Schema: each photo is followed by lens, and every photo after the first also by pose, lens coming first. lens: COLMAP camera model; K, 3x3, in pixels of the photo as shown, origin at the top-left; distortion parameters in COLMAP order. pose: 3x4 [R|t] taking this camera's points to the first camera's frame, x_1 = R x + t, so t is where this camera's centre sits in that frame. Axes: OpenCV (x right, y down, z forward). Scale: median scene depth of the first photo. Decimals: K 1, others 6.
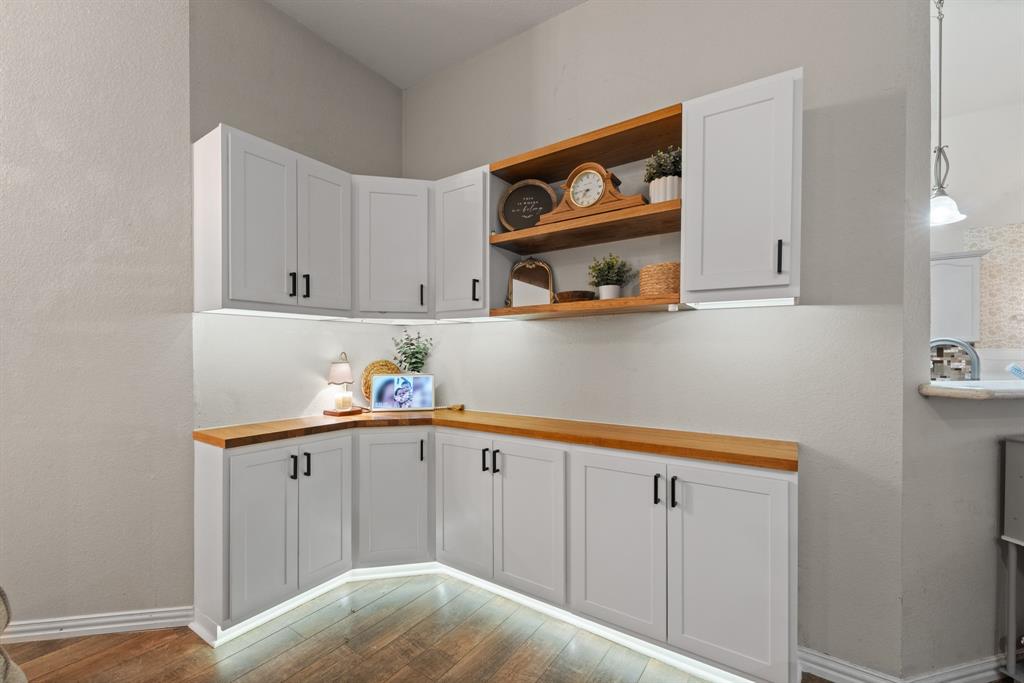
lens RADIAL K [[418.5, 0, 519.9], [0, 418.5, 353.7], [0, 0, 1]] dist [0.002113, -0.001040]
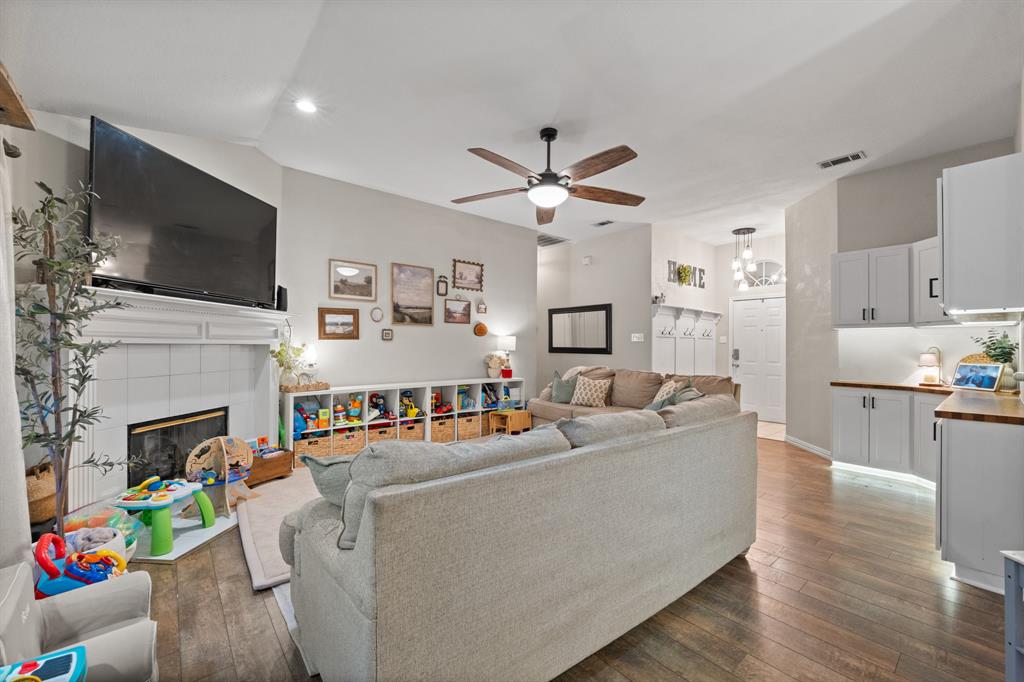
lens RADIAL K [[418.5, 0, 512.7], [0, 418.5, 342.5], [0, 0, 1]] dist [0.002113, -0.001040]
pose [[-0.274505, -0.014135, -0.961482, 1.447123], [-0.007805, 0.999892, -0.012471, 0.009364], [0.961554, 0.004081, -0.274585, -0.082821]]
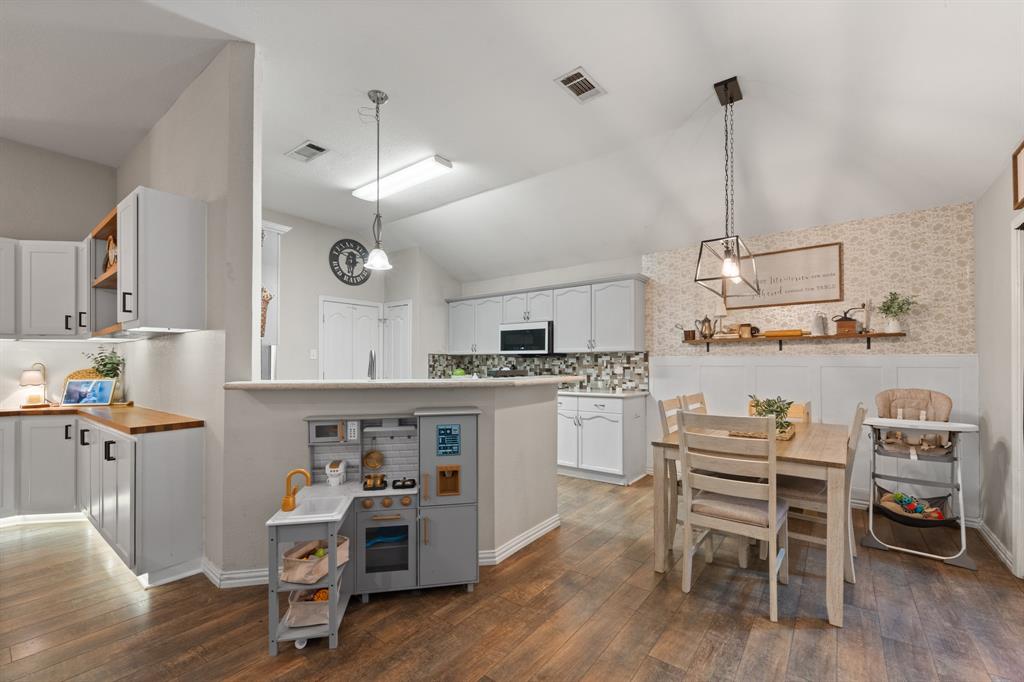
lens RADIAL K [[418.5, 0, 526.7], [0, 418.5, 363.8], [0, 0, 1]] dist [0.002113, -0.001040]
pose [[0.998358, -0.007665, -0.056767, 1.214439], [0.007608, 0.999970, -0.001220, 0.010761], [0.056775, 0.000786, 0.998387, -0.284540]]
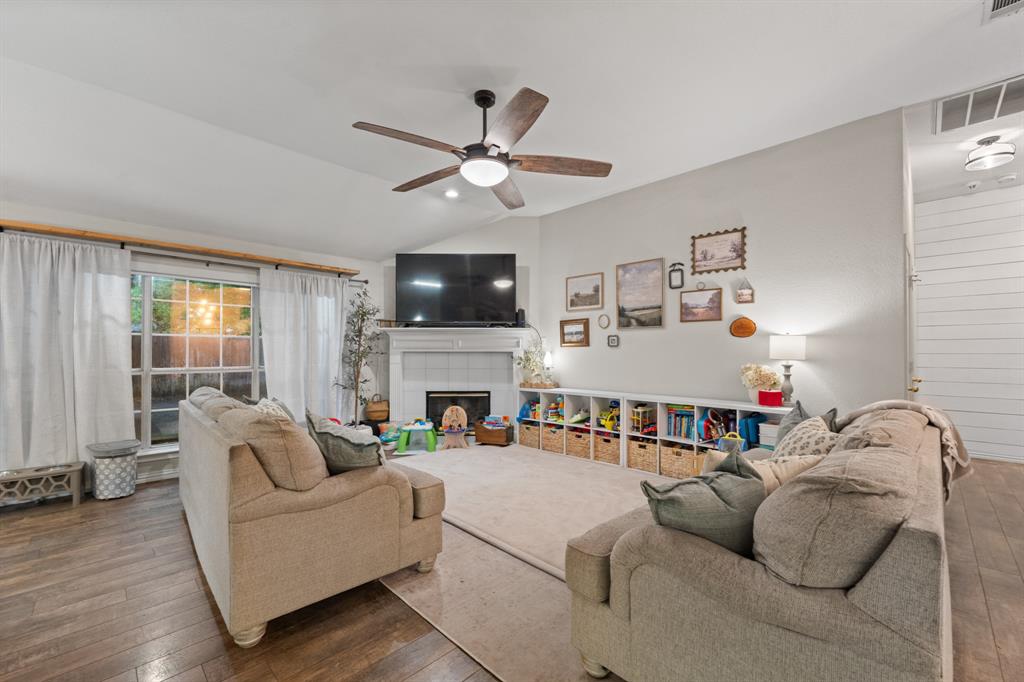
lens RADIAL K [[418.5, 0, 515.5], [0, 418.5, 348.4], [0, 0, 1]] dist [0.002113, -0.001040]
pose [[-0.982555, -0.003053, 0.185948, -0.163390], [-0.004160, 0.999976, -0.005564, -0.000734], [-0.185927, -0.006240, -0.982544, 0.742015]]
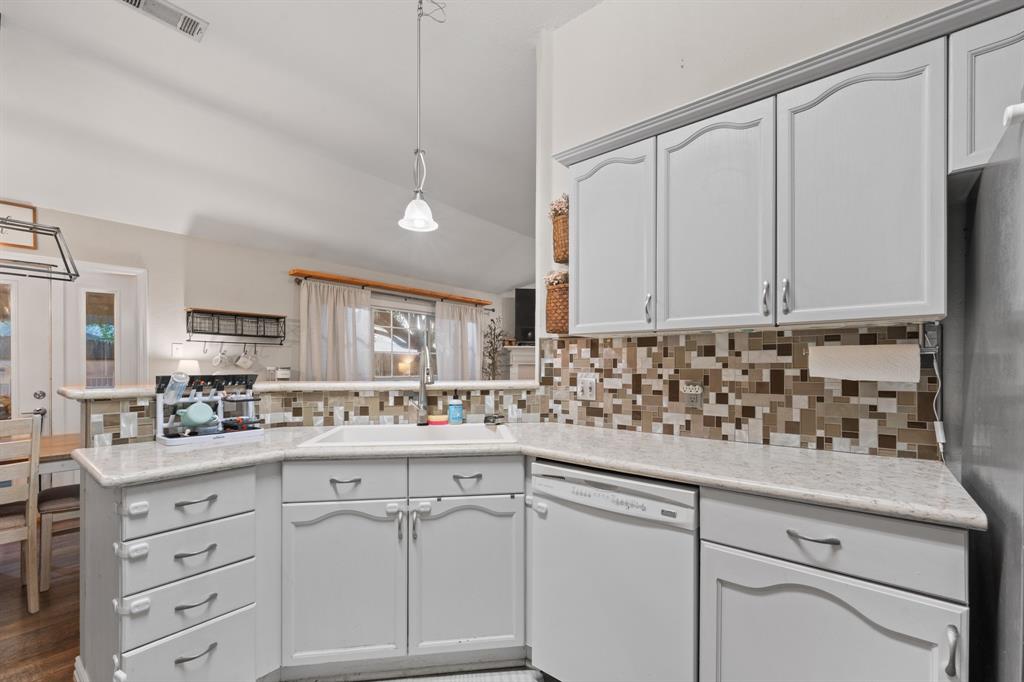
lens RADIAL K [[430.1, 0, 527.6], [0, 430.1, 362.5], [0, 0, 1]] dist [-0.003159, -0.000157]
pose [[-0.996794, -0.007028, 0.079699, 0.517164], [-0.007304, 0.999968, -0.003176, 0.001193], [-0.079674, -0.003748, -0.996814, 1.554679]]
